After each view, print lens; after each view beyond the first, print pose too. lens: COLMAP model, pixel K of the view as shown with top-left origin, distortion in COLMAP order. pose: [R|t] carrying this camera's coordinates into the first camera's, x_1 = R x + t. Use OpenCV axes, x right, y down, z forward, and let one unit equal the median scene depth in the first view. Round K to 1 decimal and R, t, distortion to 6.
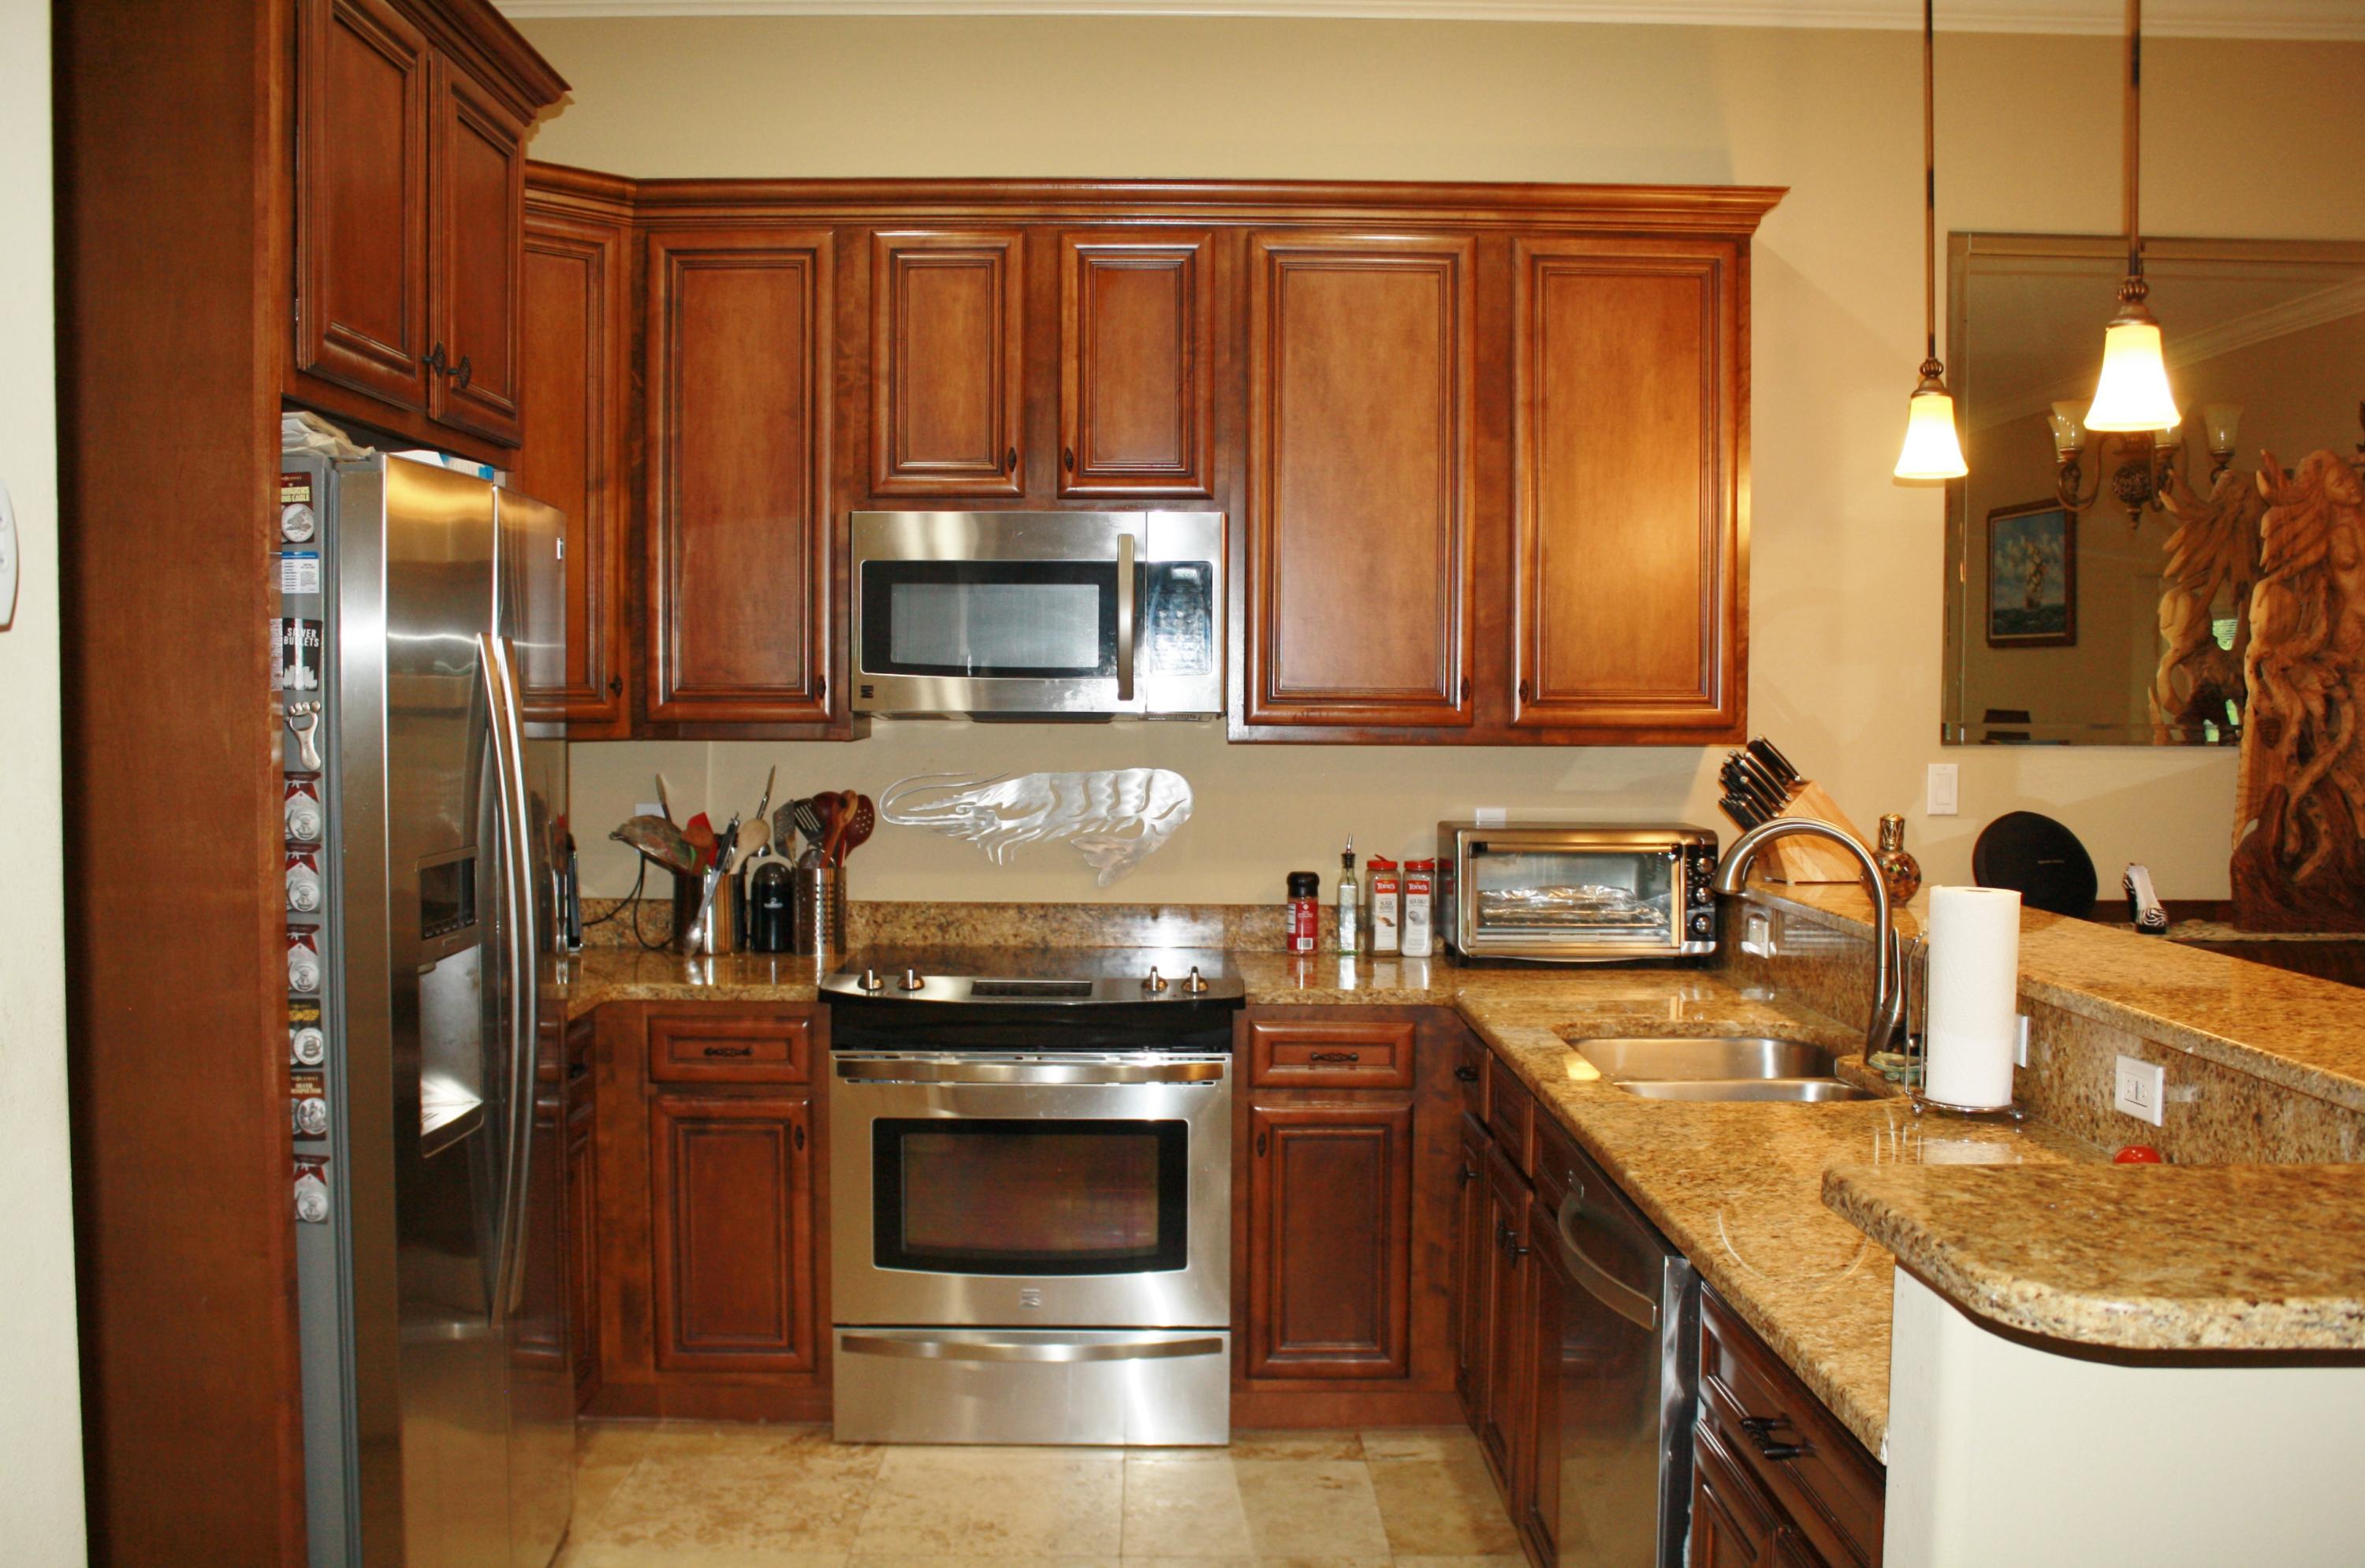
lens RADIAL K [[2162.7, 0, 1163.7], [0, 2162.7, 810.5], [0, 0, 1]] dist [-0.147912, 0.128006]
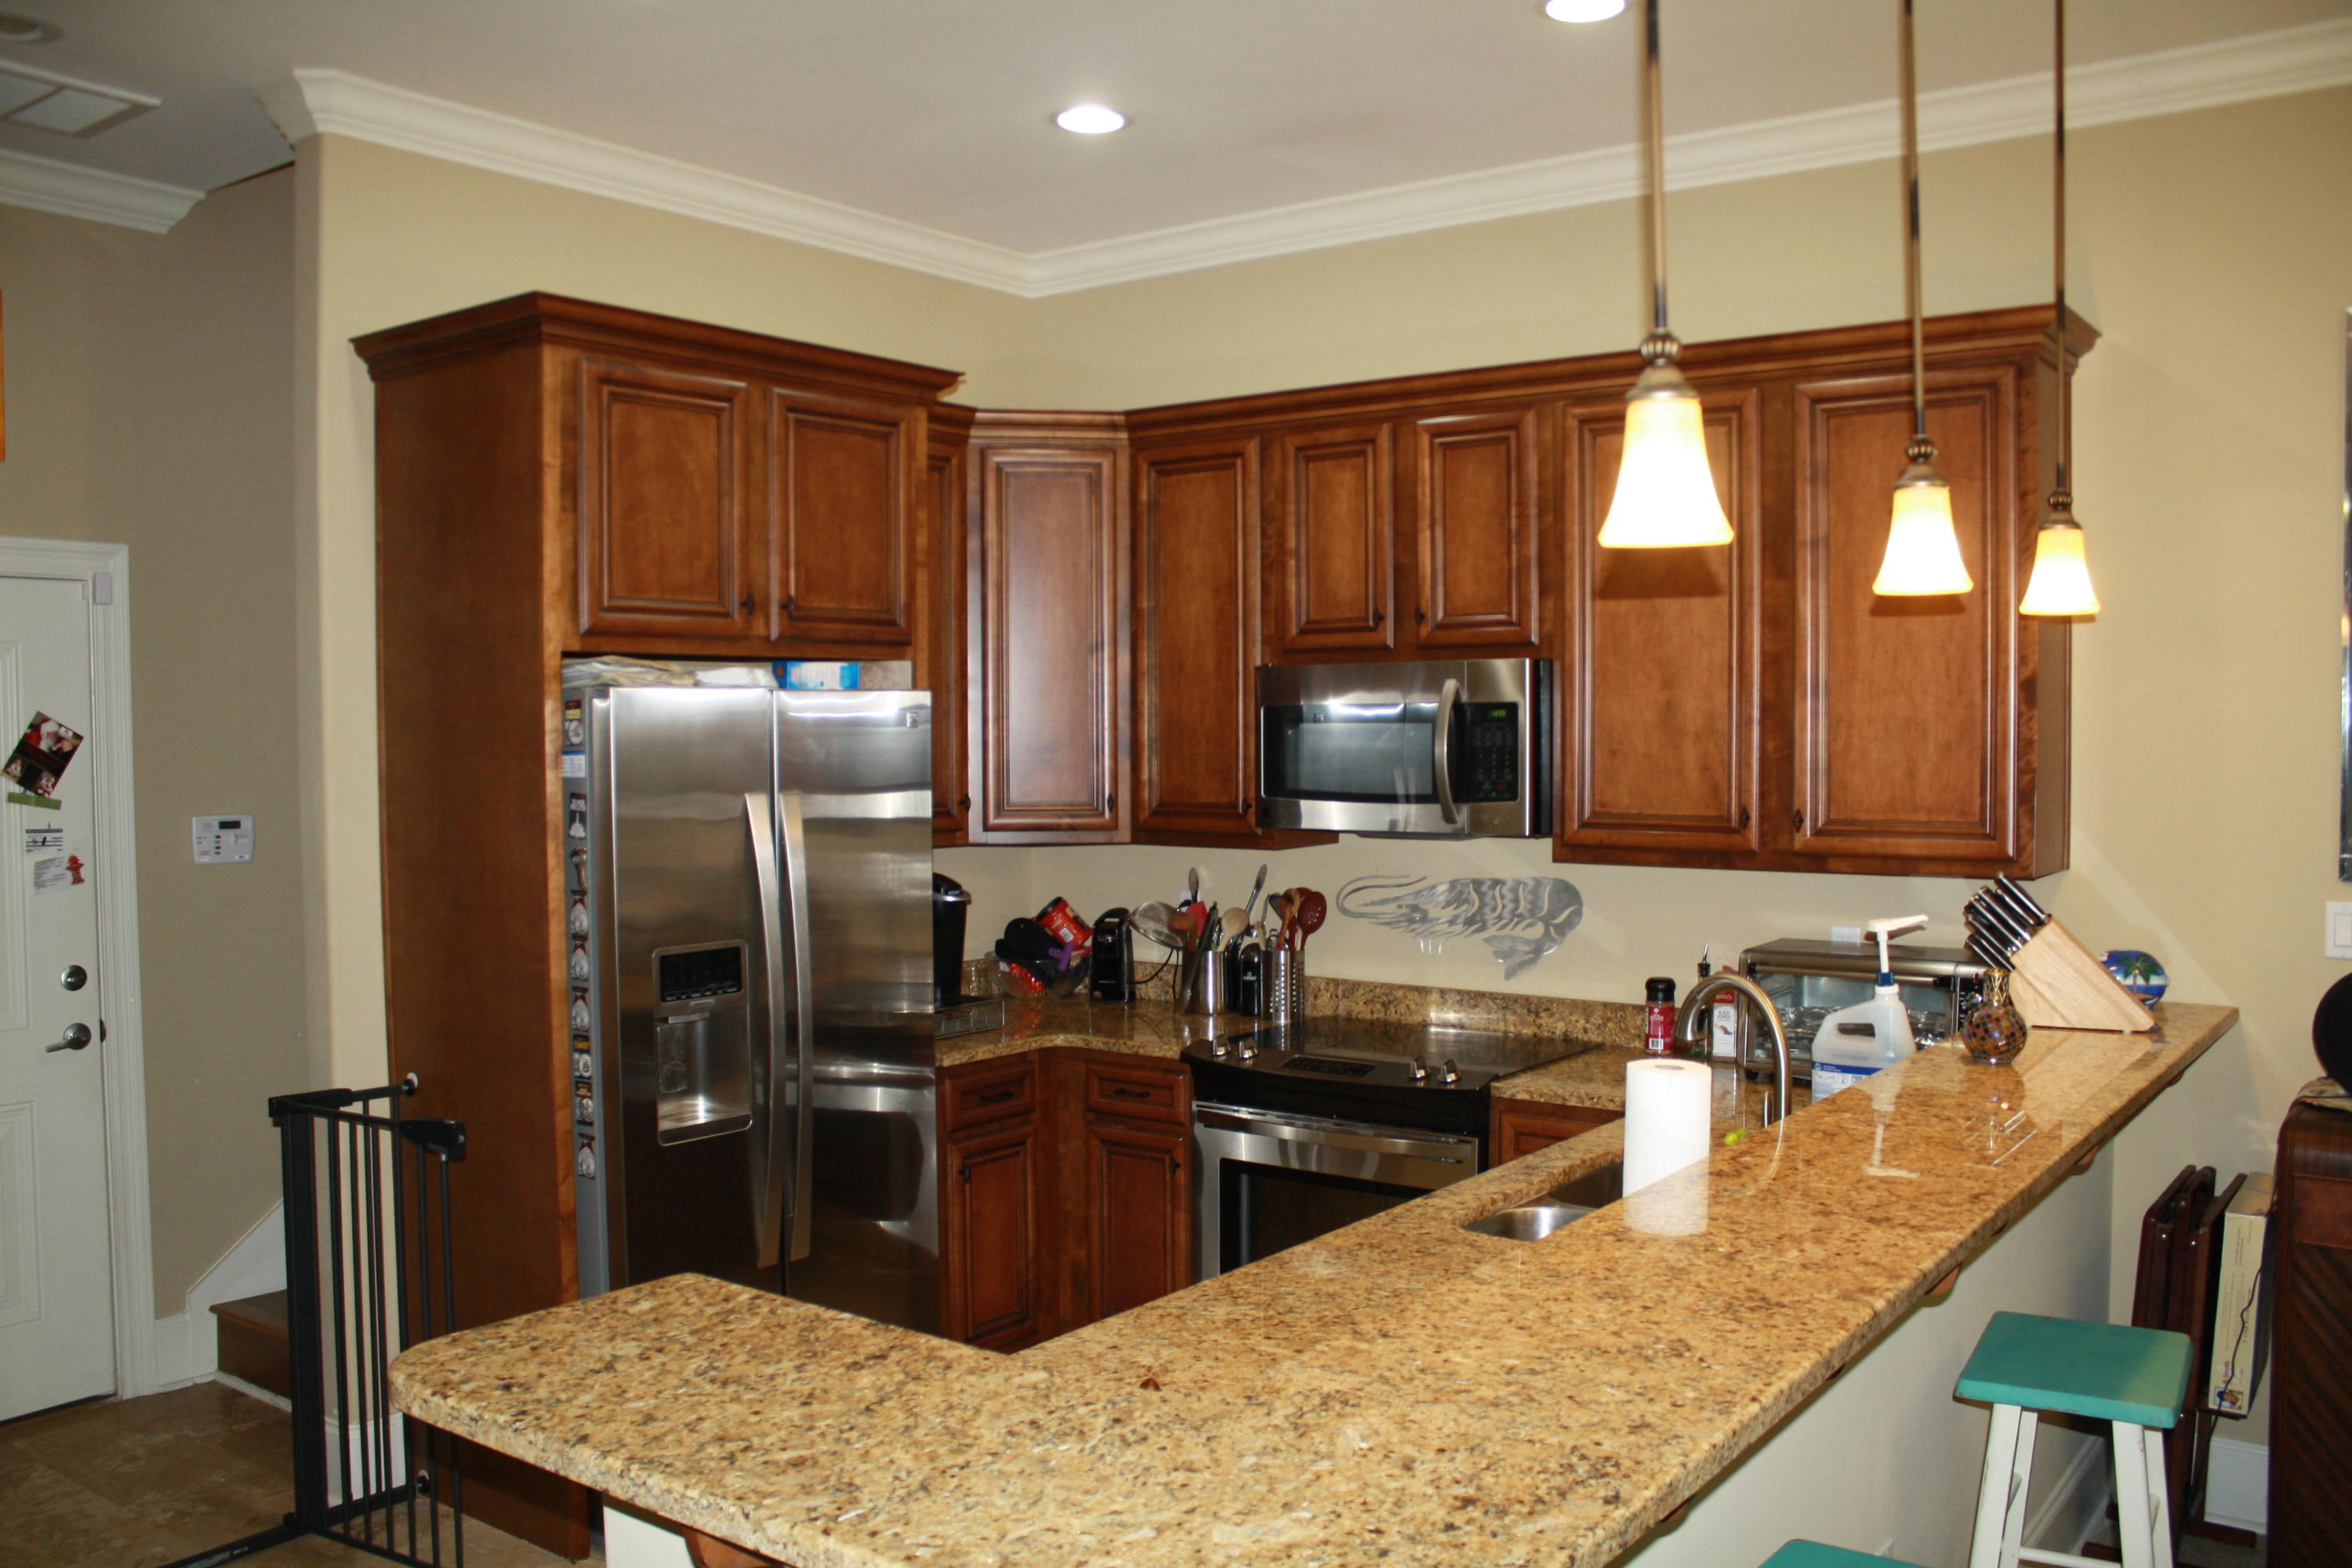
lens RADIAL K [[1970.4, 0, 1151.7], [0, 1970.4, 796.0], [0, 0, 1]] dist [-0.165171, 0.147937]
pose [[0.797032, 0.012082, -0.603816, 0.482928], [-0.023479, 0.999664, -0.010988, -0.049646], [0.603480, 0.022935, 0.797048, 0.064292]]
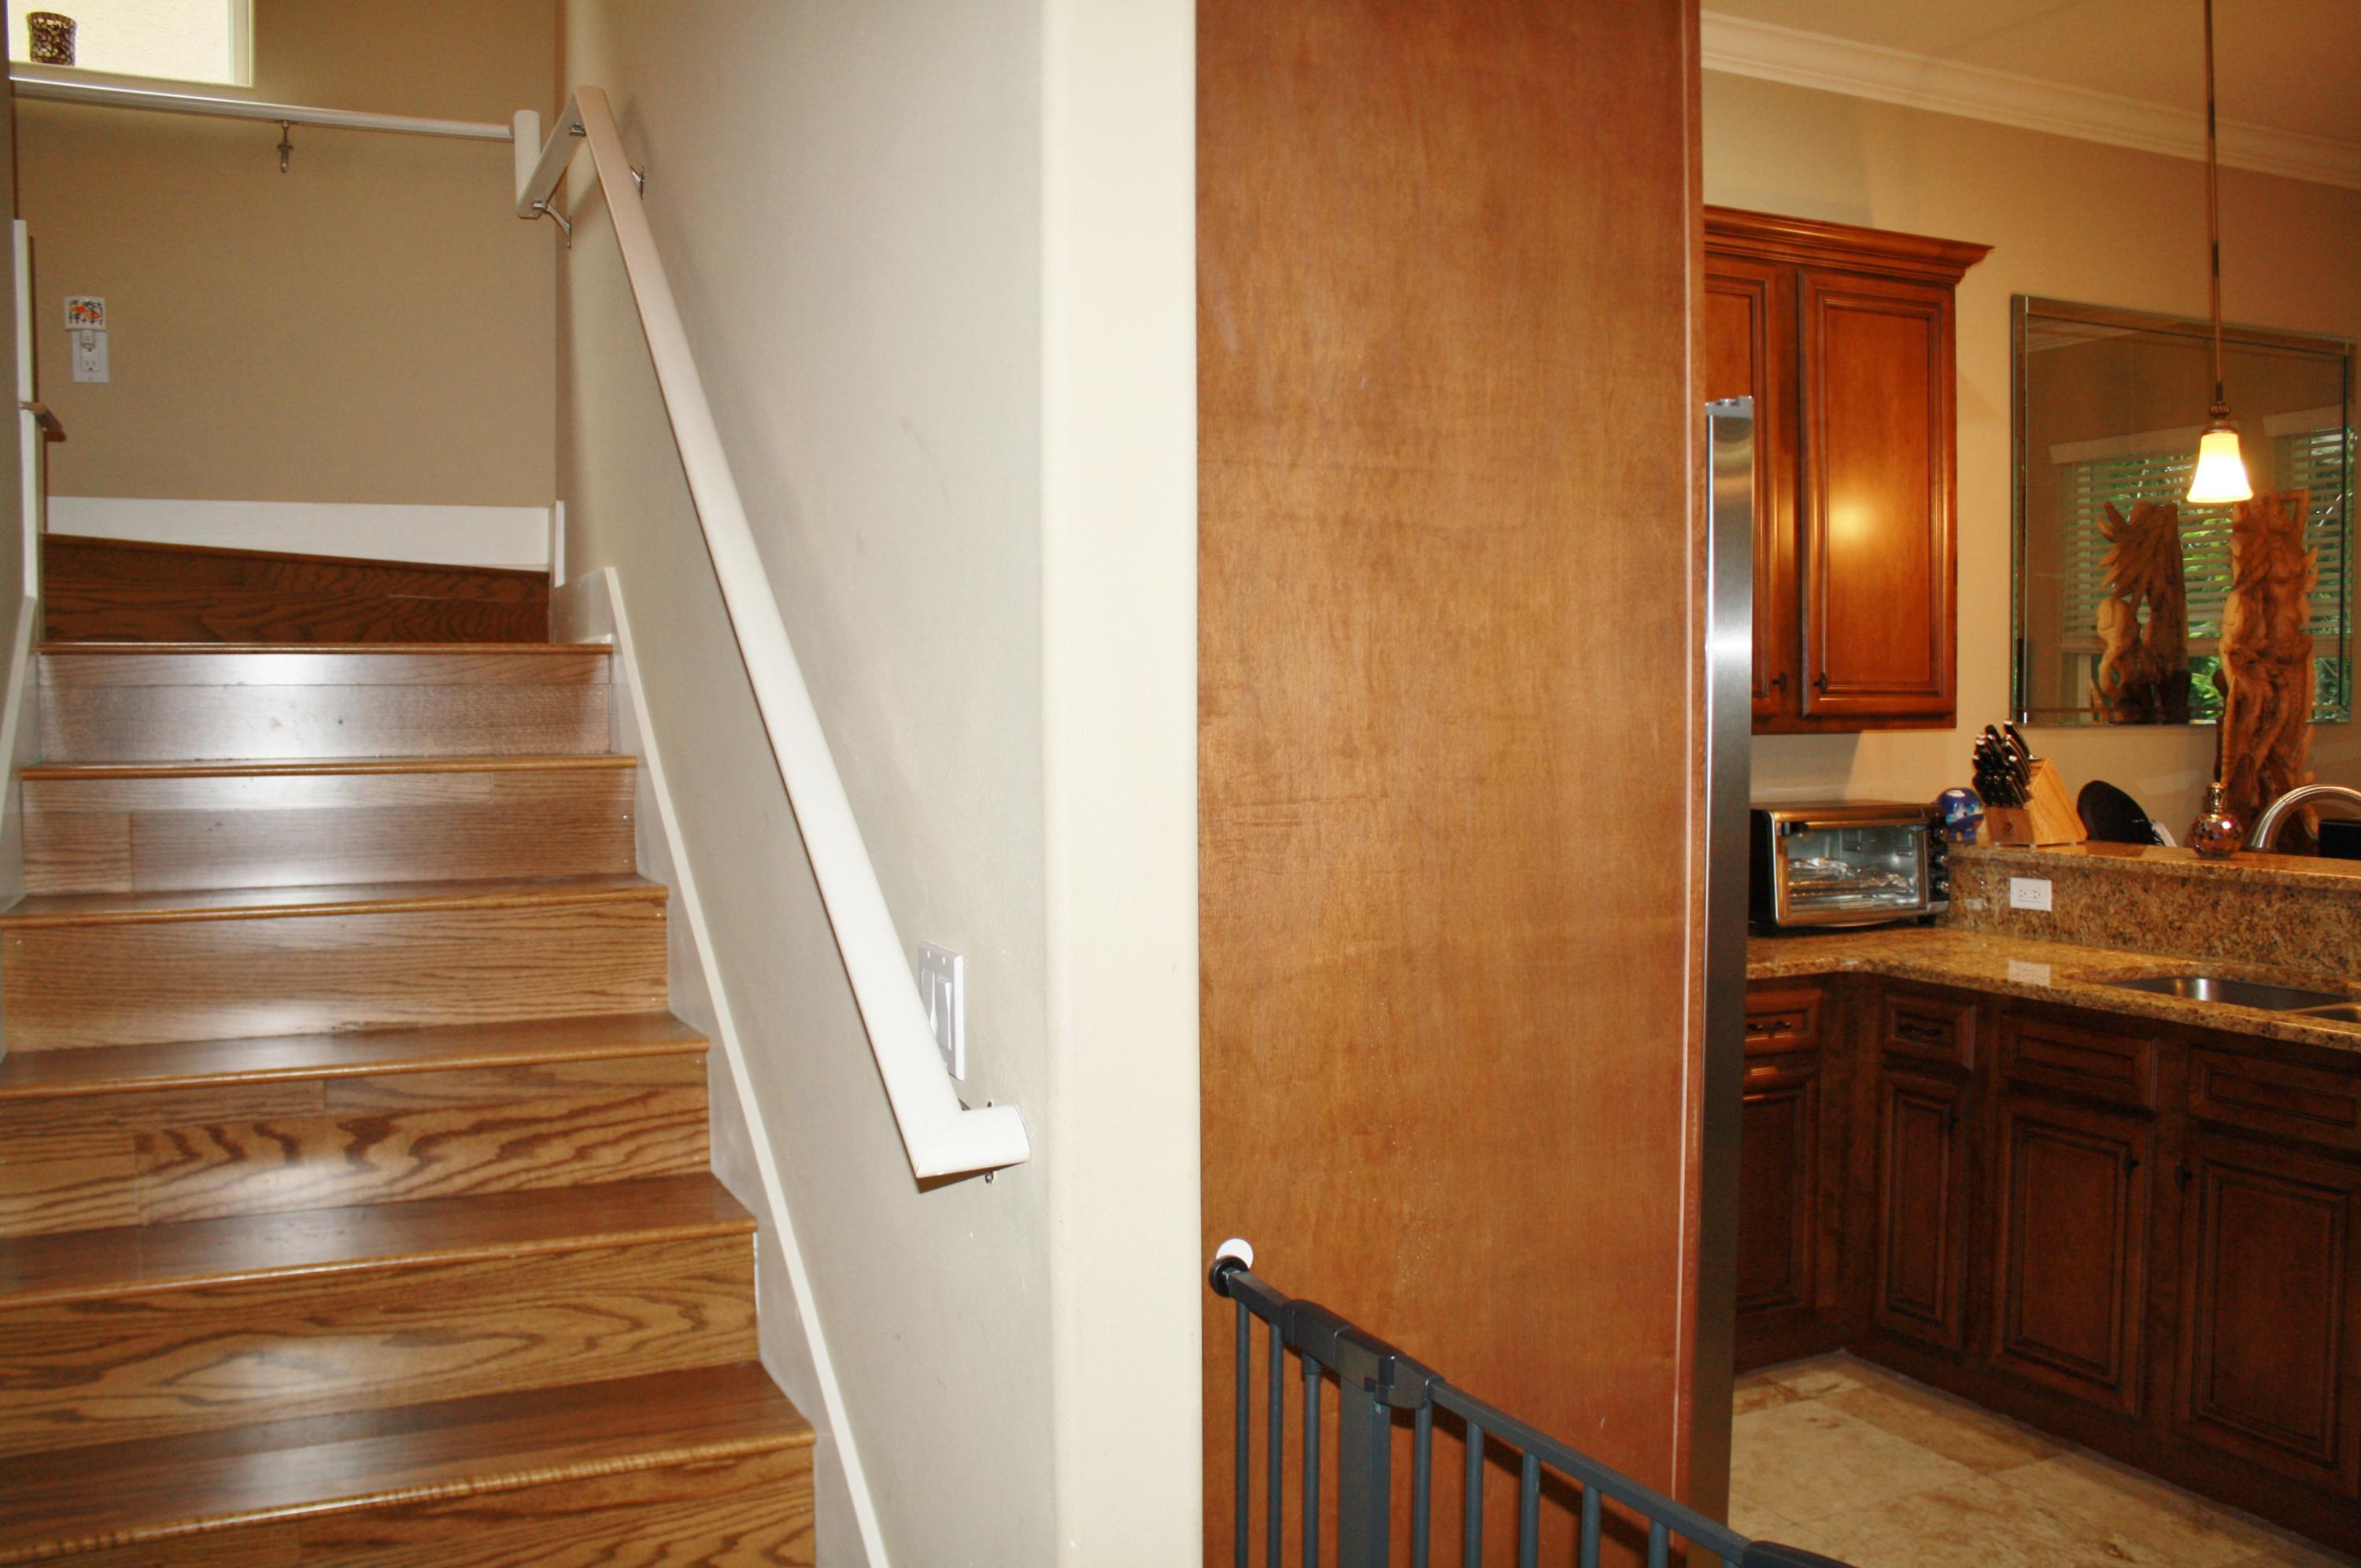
lens RADIAL K [[1977.6, 0, 1156.1], [0, 1977.6, 796.0], [0, 0, 1]] dist [-0.165171, 0.147937]
pose [[0.909322, -0.030396, 0.414981, -0.557975], [0.032447, 0.999471, 0.002110, -0.010739], [-0.414826, 0.011546, 0.909828, 0.236683]]
